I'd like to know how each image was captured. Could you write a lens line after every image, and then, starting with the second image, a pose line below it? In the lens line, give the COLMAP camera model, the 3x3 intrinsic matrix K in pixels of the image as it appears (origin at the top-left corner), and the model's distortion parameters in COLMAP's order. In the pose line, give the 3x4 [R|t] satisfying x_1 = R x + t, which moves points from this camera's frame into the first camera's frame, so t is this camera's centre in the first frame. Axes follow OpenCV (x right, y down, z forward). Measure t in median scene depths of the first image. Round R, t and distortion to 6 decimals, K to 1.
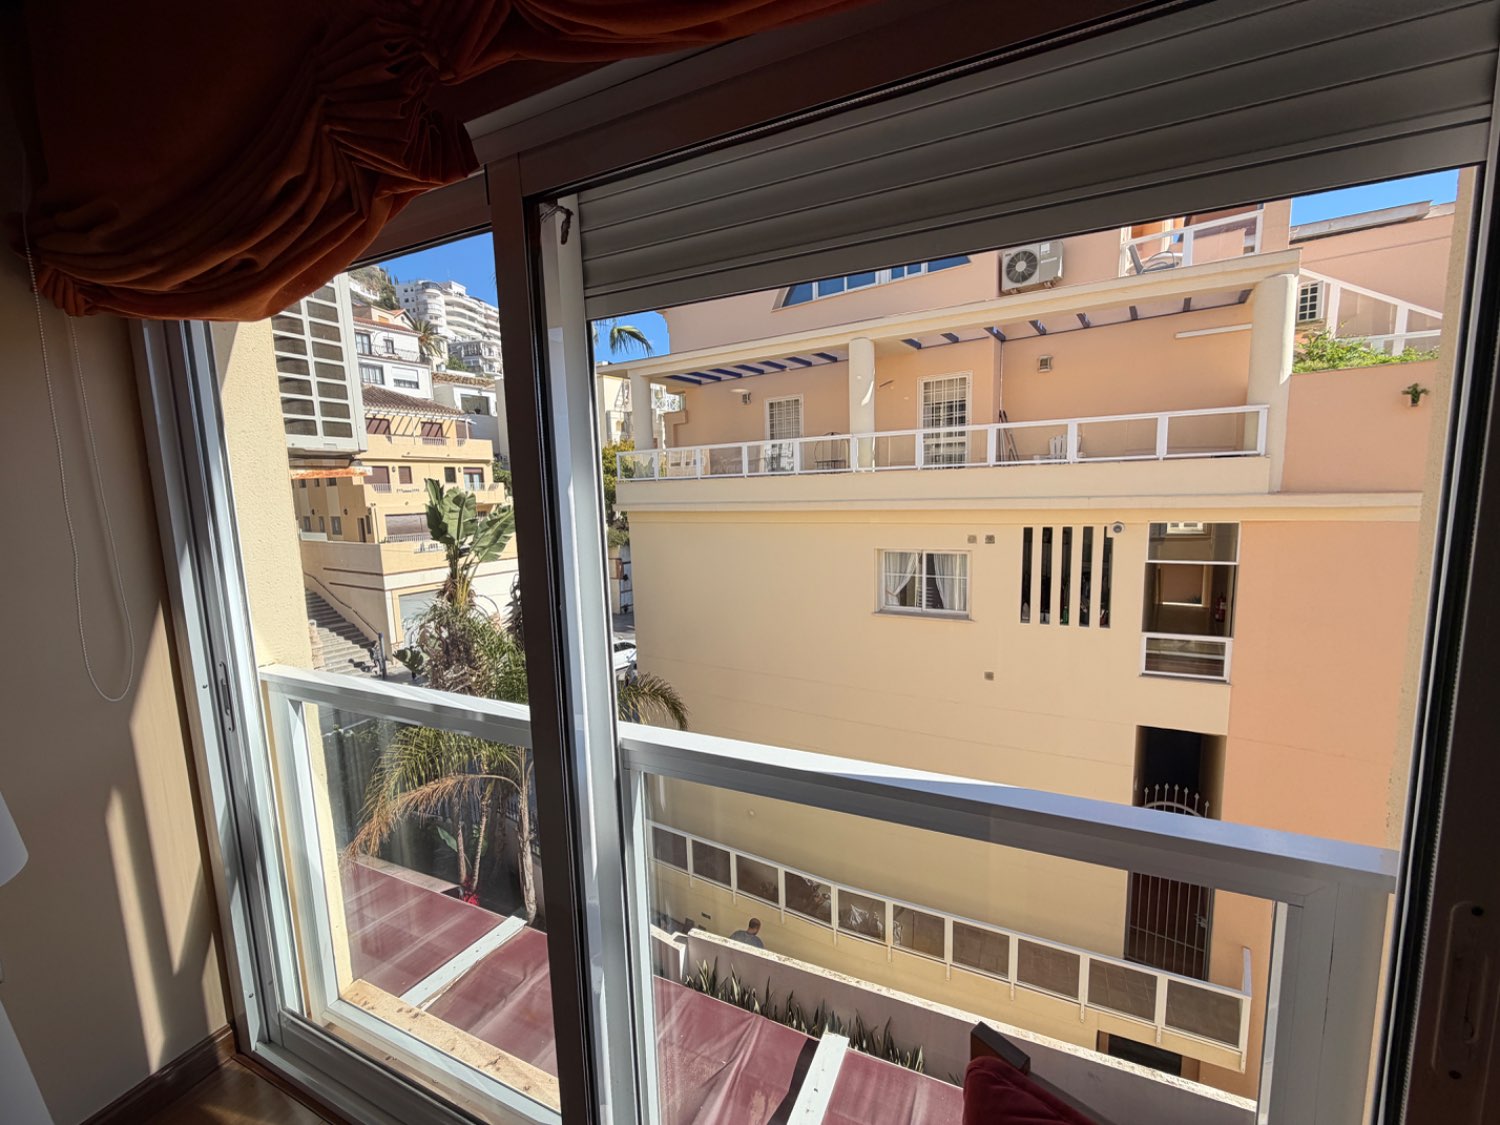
lens RADIAL K [[596.3, 0, 749.0], [0, 596.3, 561.1], [0, 0, 1]] dist [-0.001092, 0.000342]
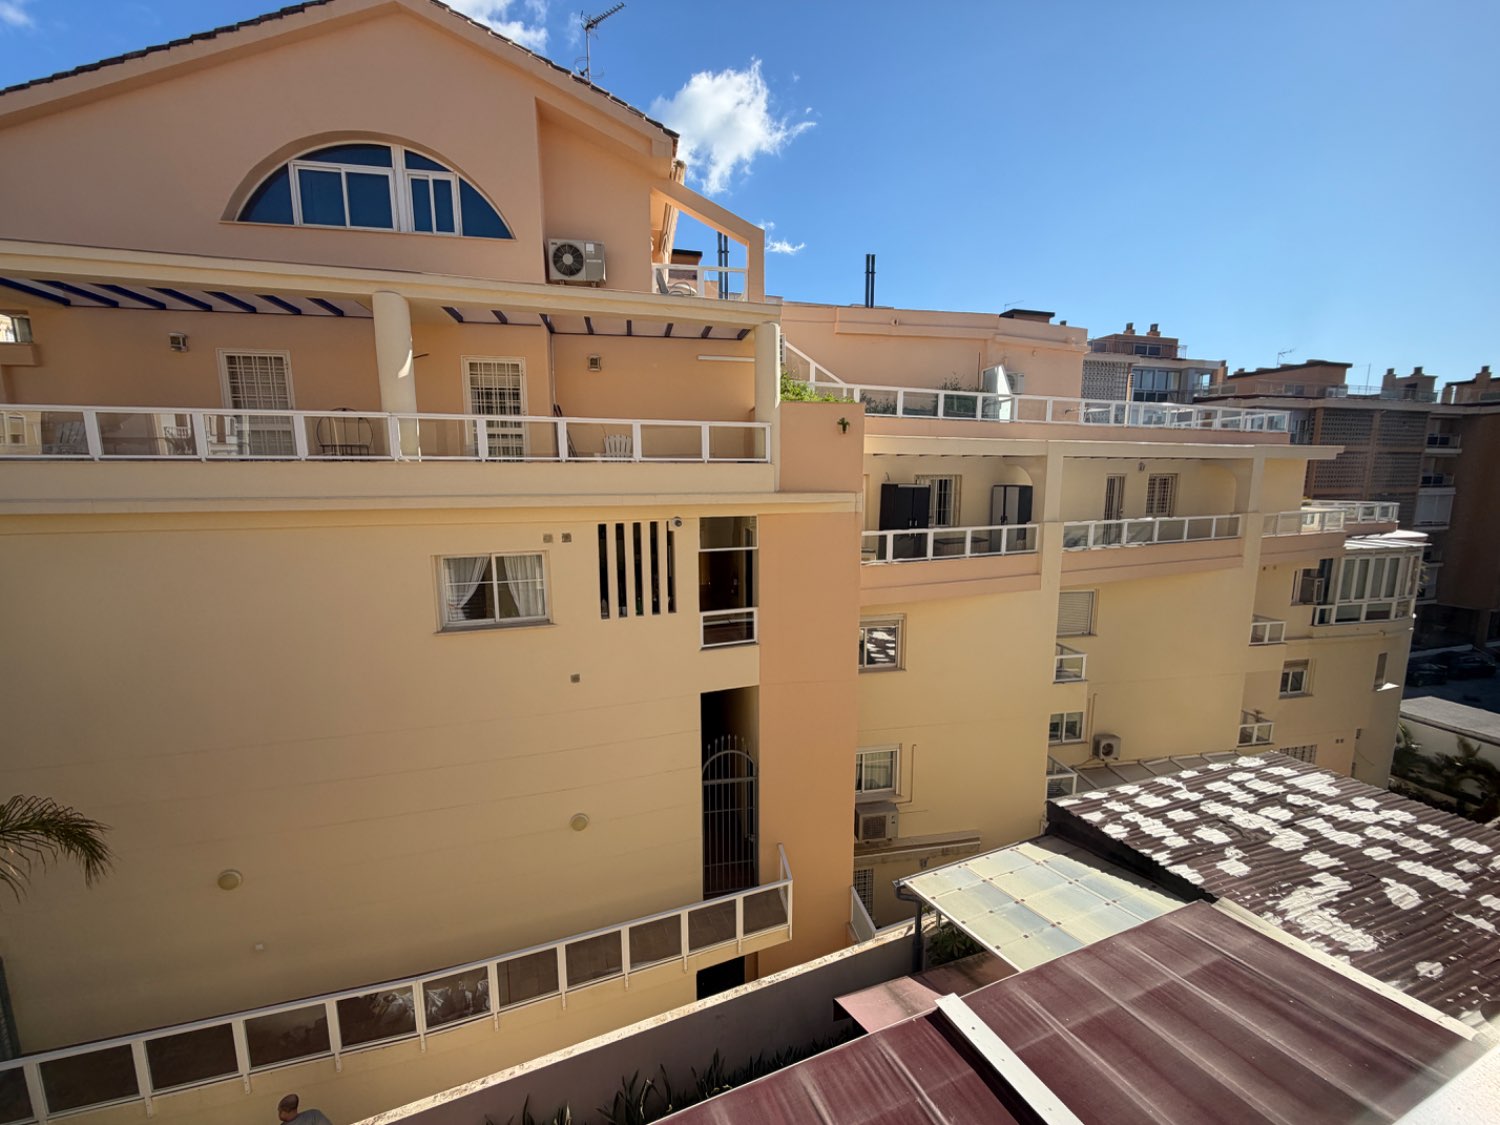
lens RADIAL K [[596.3, 0, 749.0], [0, 596.3, 561.1], [0, 0, 1]] dist [-0.001092, 0.000342]
pose [[0.688566, -0.074164, 0.721371, -0.087242], [0.071306, 0.996860, 0.034425, -0.010680], [-0.721659, 0.027734, 0.691693, 0.121722]]
